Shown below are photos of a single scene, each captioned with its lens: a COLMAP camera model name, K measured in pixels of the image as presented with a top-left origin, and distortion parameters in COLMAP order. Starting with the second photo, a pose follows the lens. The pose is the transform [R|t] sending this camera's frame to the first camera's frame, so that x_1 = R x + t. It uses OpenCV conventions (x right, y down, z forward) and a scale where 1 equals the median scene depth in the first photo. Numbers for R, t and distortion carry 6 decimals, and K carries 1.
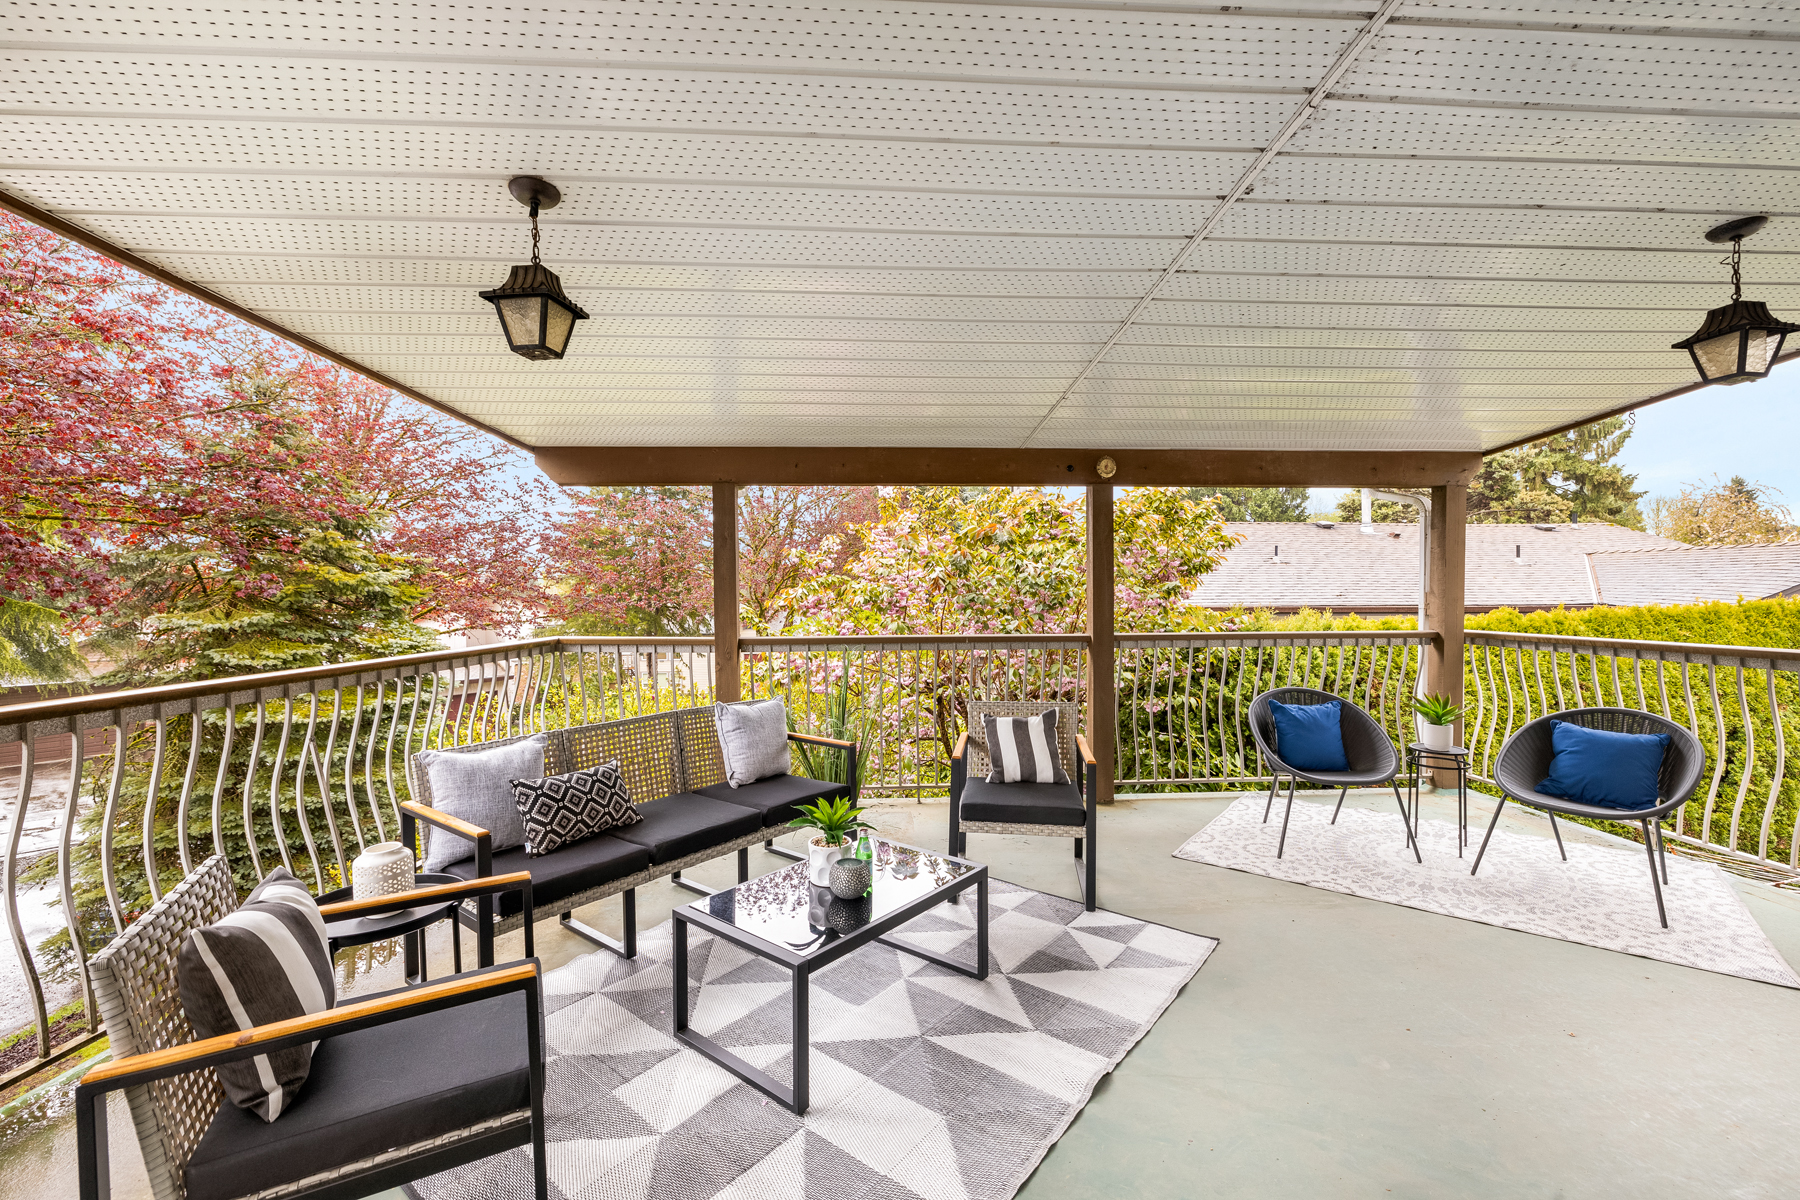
lens RADIAL K [[766.9, 0, 891.1], [0, 766.9, 608.6], [0, 0, 1]] dist [-0.000423, -0.000773]
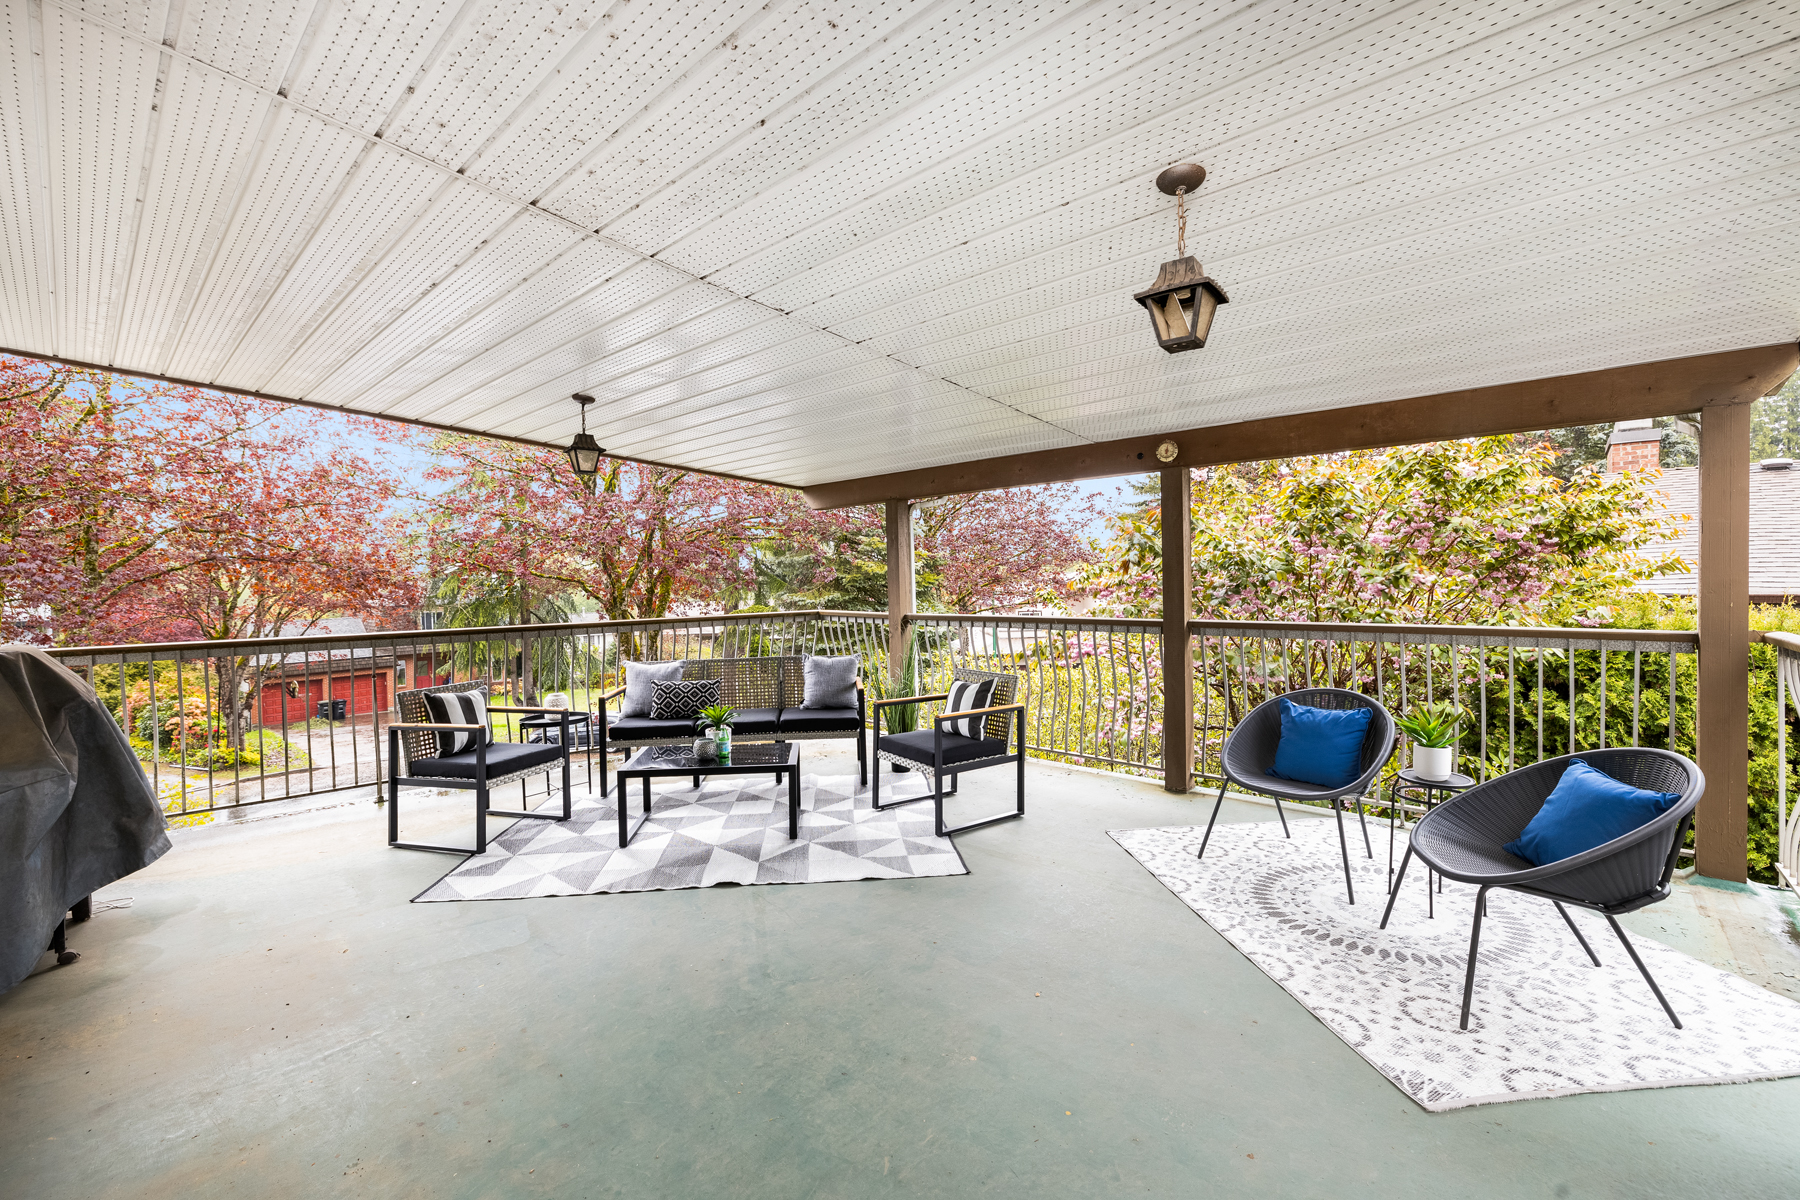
lens RADIAL K [[766.9, 0, 904.0], [0, 766.9, 597.6], [0, 0, 1]] dist [-0.000423, -0.000773]
pose [[0.696249, 0.010298, -0.717726, 0.763013], [-0.004120, 0.999938, 0.010351, -0.004290], [0.717788, -0.004250, 0.696248, 0.064179]]
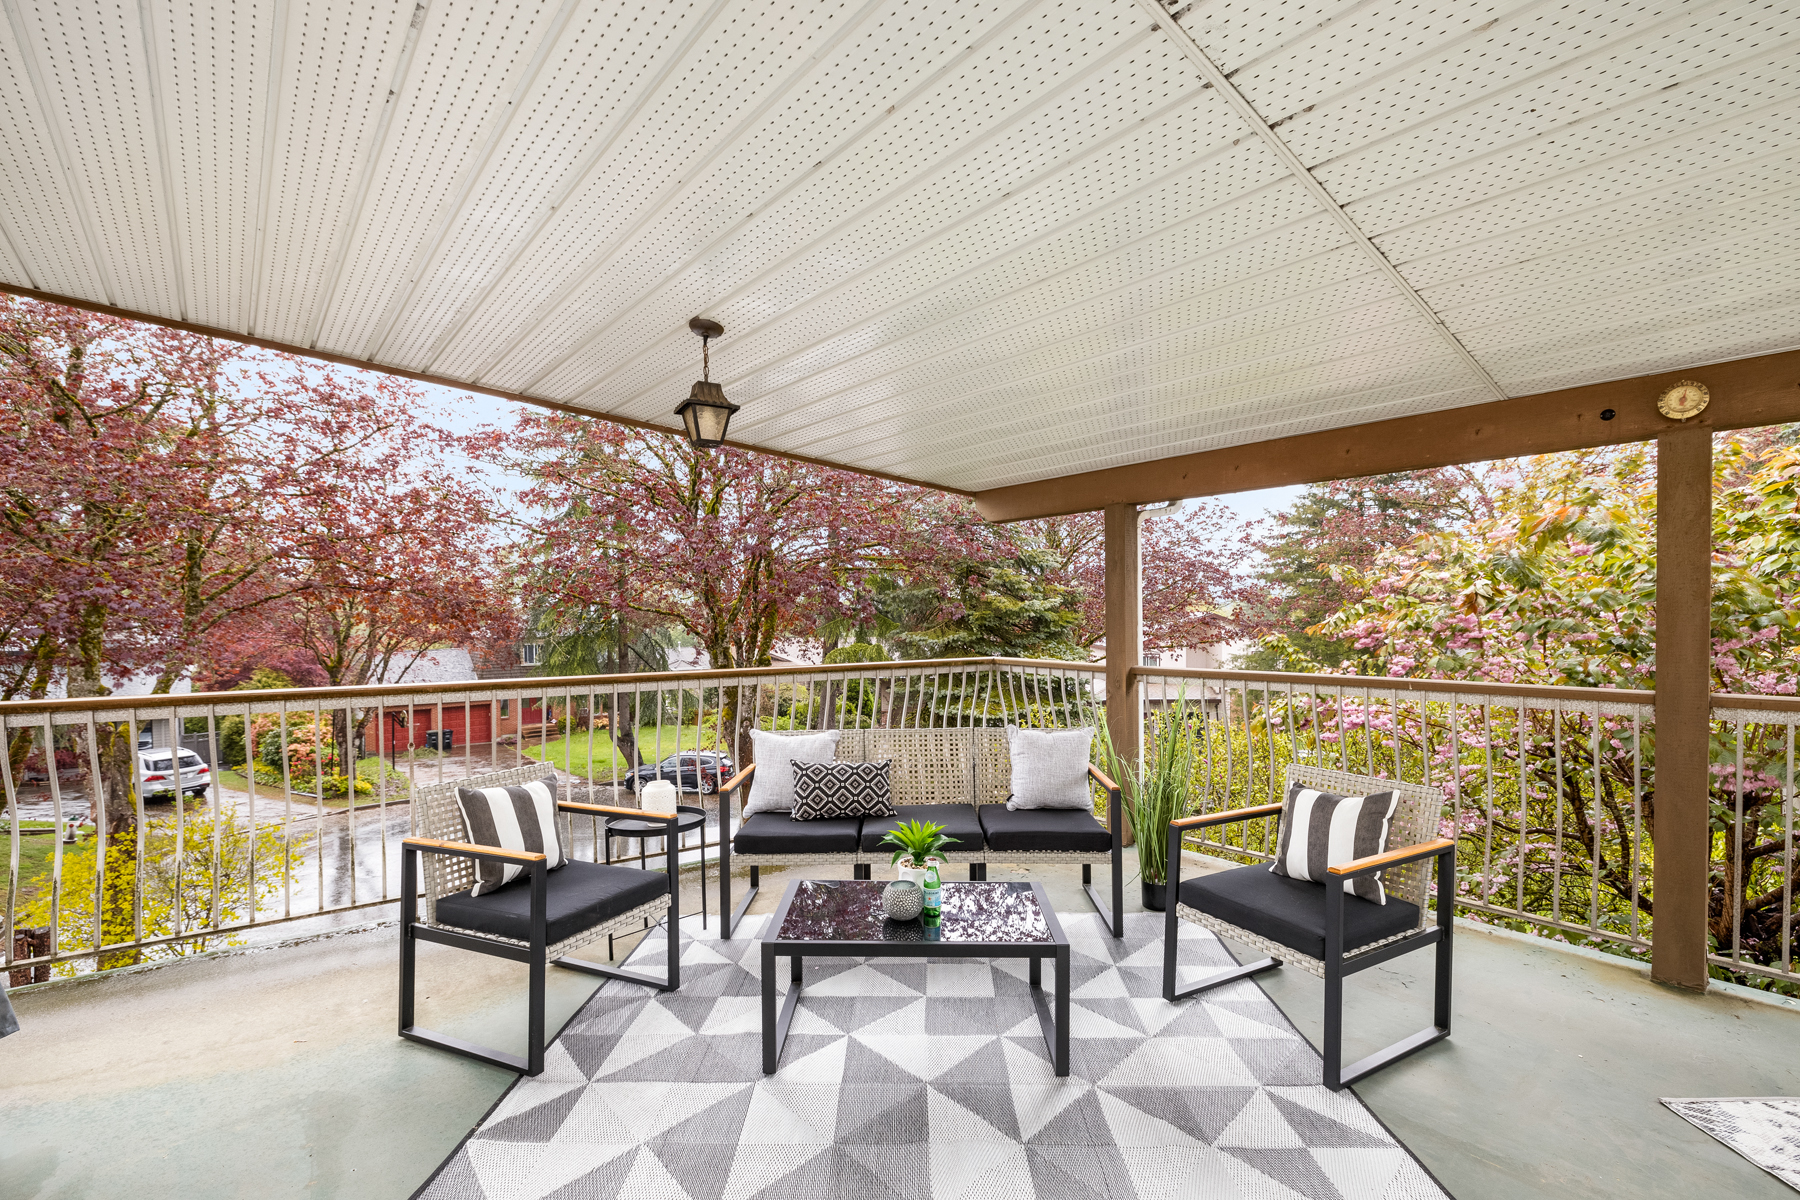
lens RADIAL K [[766.9, 0, 902.7], [0, 766.9, 635.4], [0, 0, 1]] dist [-0.000423, -0.000773]
pose [[0.612496, 0.020417, -0.790210, 0.381282], [-0.018037, 0.999767, 0.011851, -0.006240], [0.790268, 0.006994, 0.612721, 0.193380]]
